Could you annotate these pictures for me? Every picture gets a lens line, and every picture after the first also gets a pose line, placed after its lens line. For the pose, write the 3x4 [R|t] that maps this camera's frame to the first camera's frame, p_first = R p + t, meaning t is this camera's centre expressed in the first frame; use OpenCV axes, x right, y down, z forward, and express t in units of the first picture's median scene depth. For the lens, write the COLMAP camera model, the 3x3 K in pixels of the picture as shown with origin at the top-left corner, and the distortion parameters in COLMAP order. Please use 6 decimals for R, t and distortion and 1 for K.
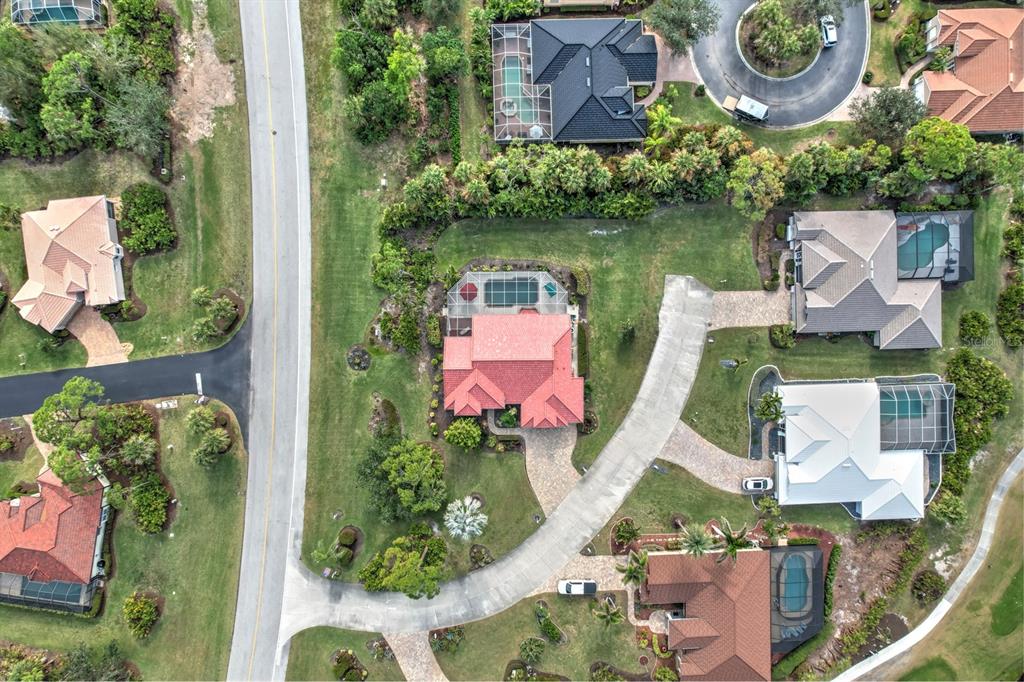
lens RADIAL K [[640.2, 0, 511.1], [0, 640.2, 341.0], [0, 0, 1]] dist [-0.025446, 0.016612]
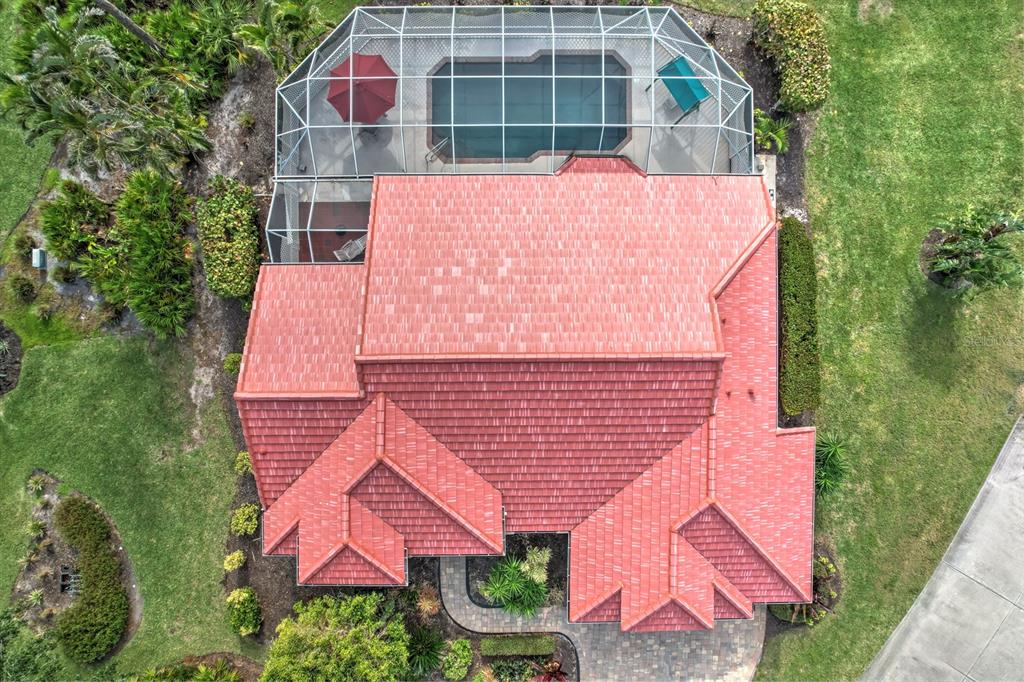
lens RADIAL K [[640.2, 0, 512.8], [0, 640.2, 343.1], [0, 0, 1]] dist [-0.025446, 0.016612]
pose [[1.000000, 0.000554, -0.000677, -0.006277], [-0.000554, 1.000000, -0.000215, 0.023525], [0.000677, 0.000216, 1.000000, 0.733380]]
